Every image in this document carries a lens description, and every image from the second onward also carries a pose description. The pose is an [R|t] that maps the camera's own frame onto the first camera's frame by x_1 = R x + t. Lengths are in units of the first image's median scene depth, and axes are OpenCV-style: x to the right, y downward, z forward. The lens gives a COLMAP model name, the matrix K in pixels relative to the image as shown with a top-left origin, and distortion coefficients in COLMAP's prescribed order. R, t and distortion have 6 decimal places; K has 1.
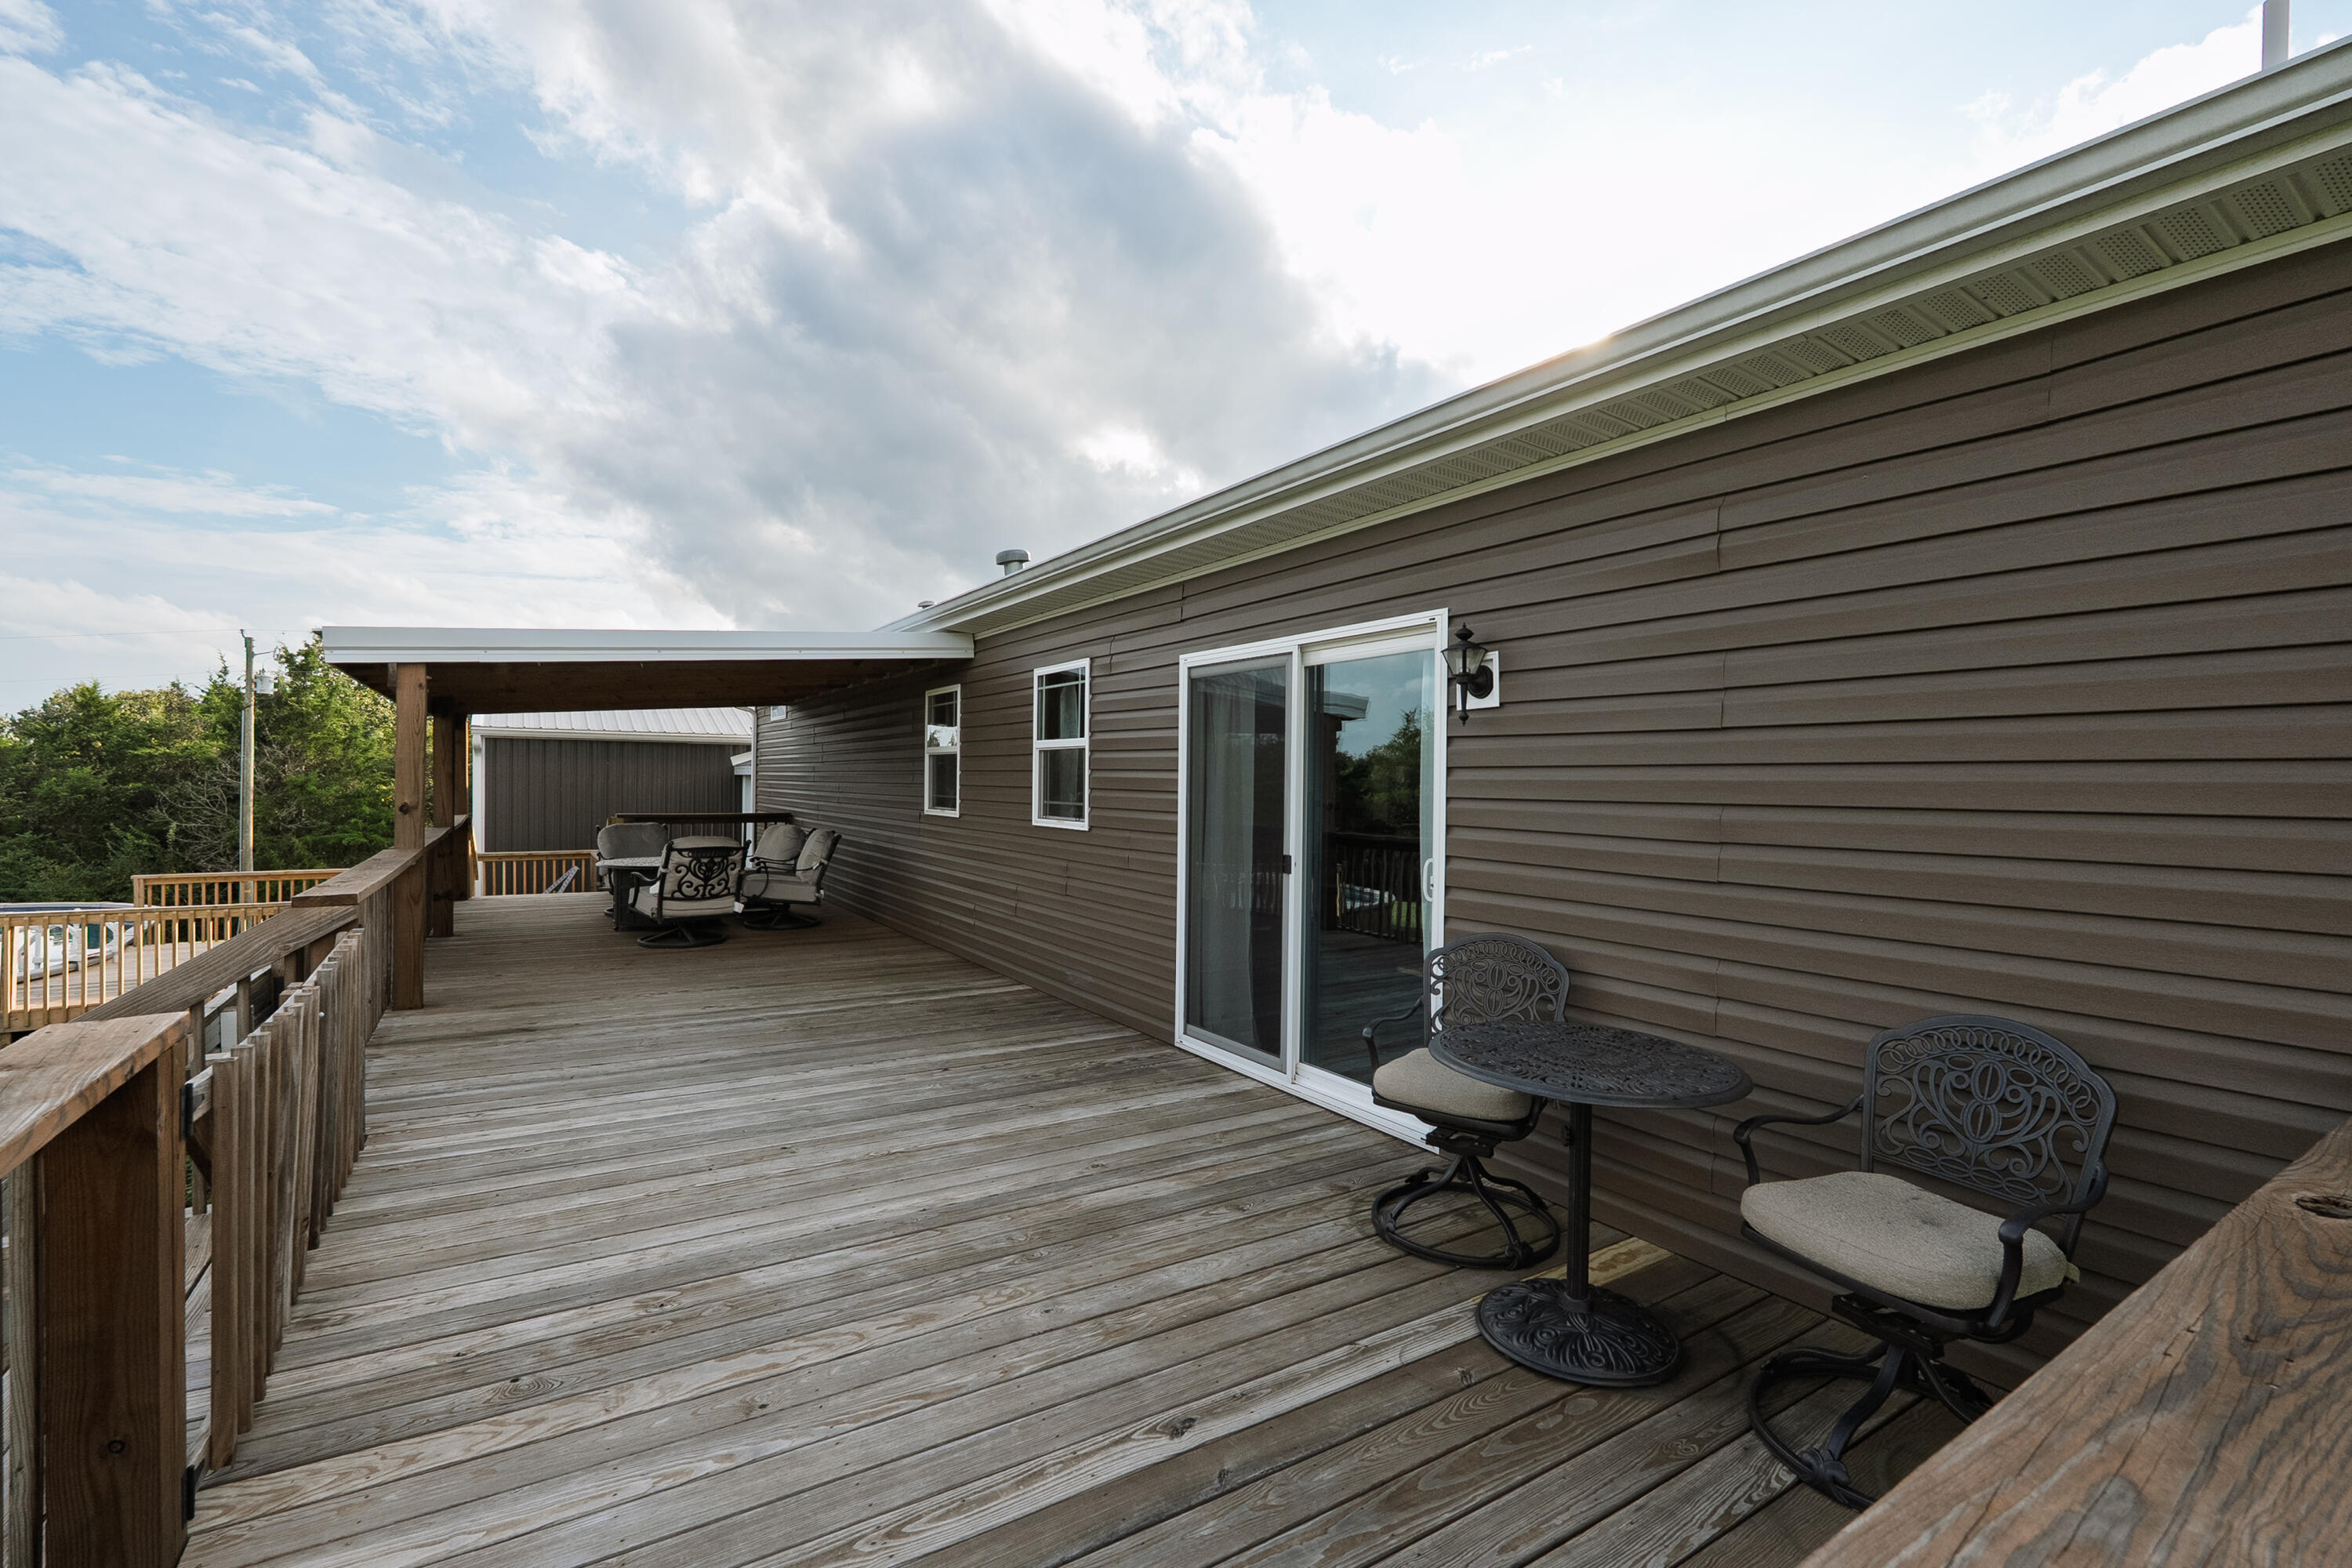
lens RADIAL K [[1028.7, 0, 1173.1], [0, 1028.7, 786.3], [0, 0, 1]] dist [-0.003779, -0.000079]
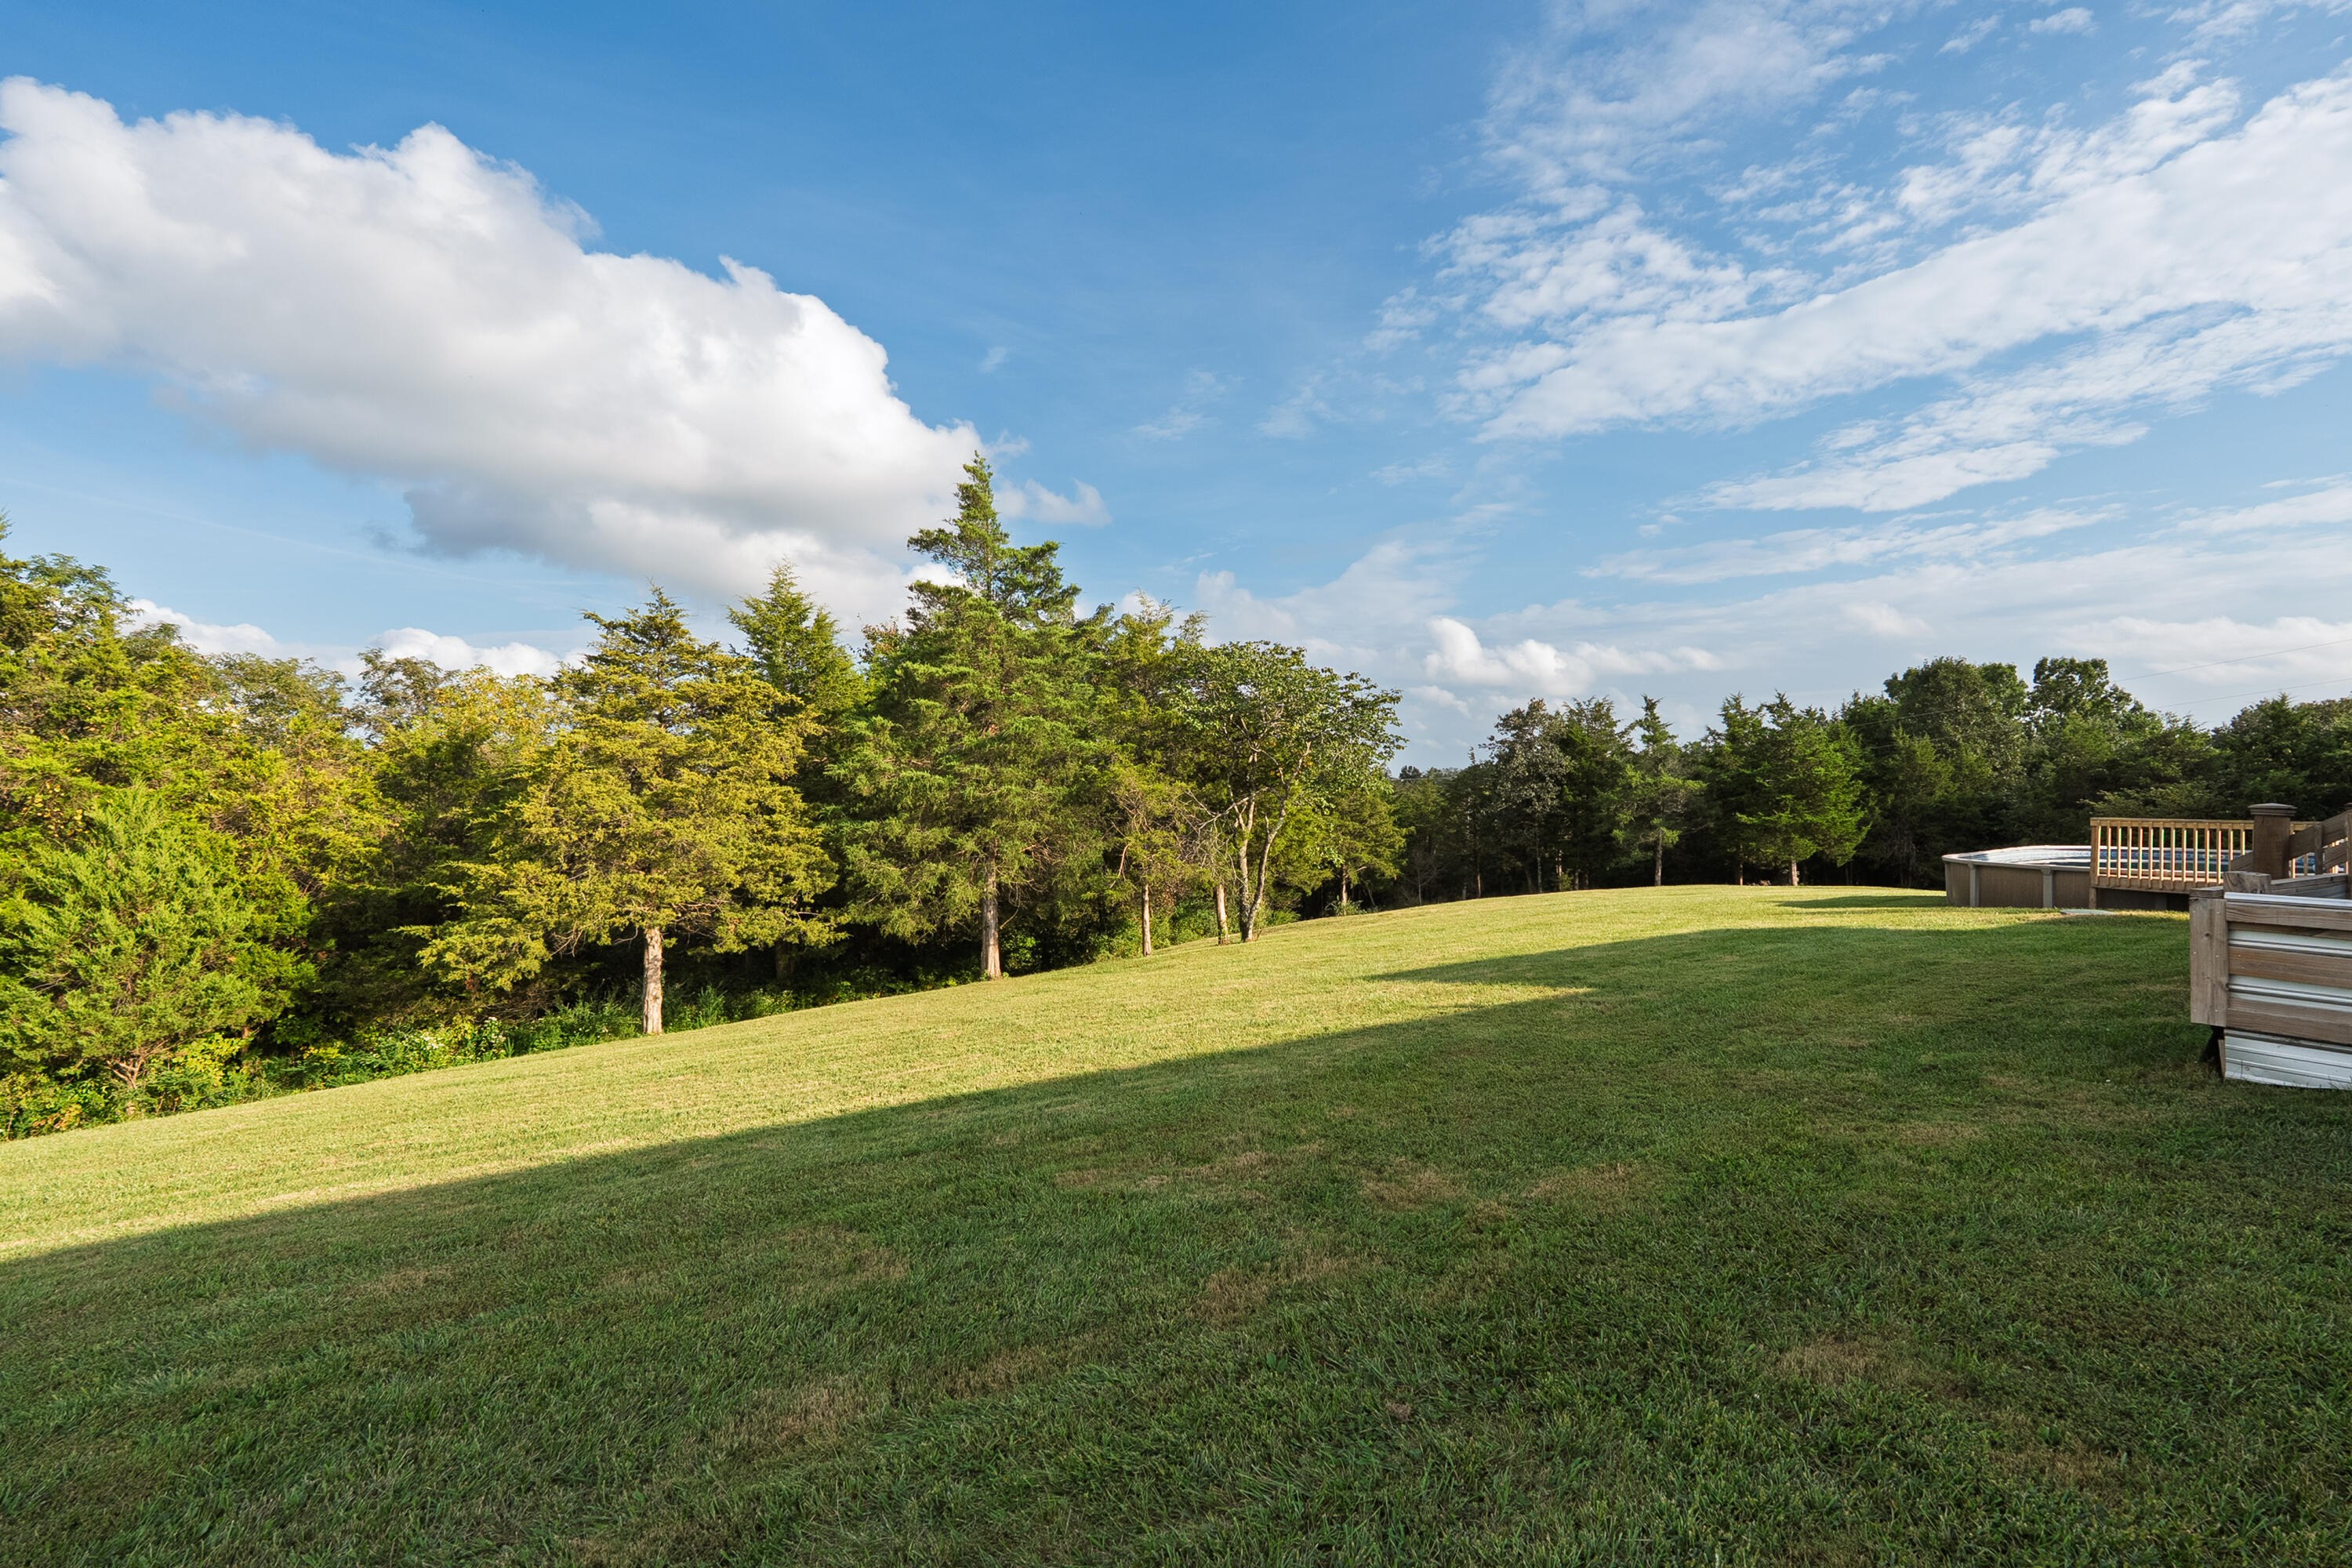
lens RADIAL K [[1028.7, 0, 1231.1], [0, 1028.7, 820.7], [0, 0, 1]] dist [-0.003779, -0.000079]
pose [[-0.019341, 0.017197, -0.999665, 0.054322], [-0.007853, 0.999819, 0.017351, 0.025191], [0.999782, 0.008186, -0.019203, -0.099781]]
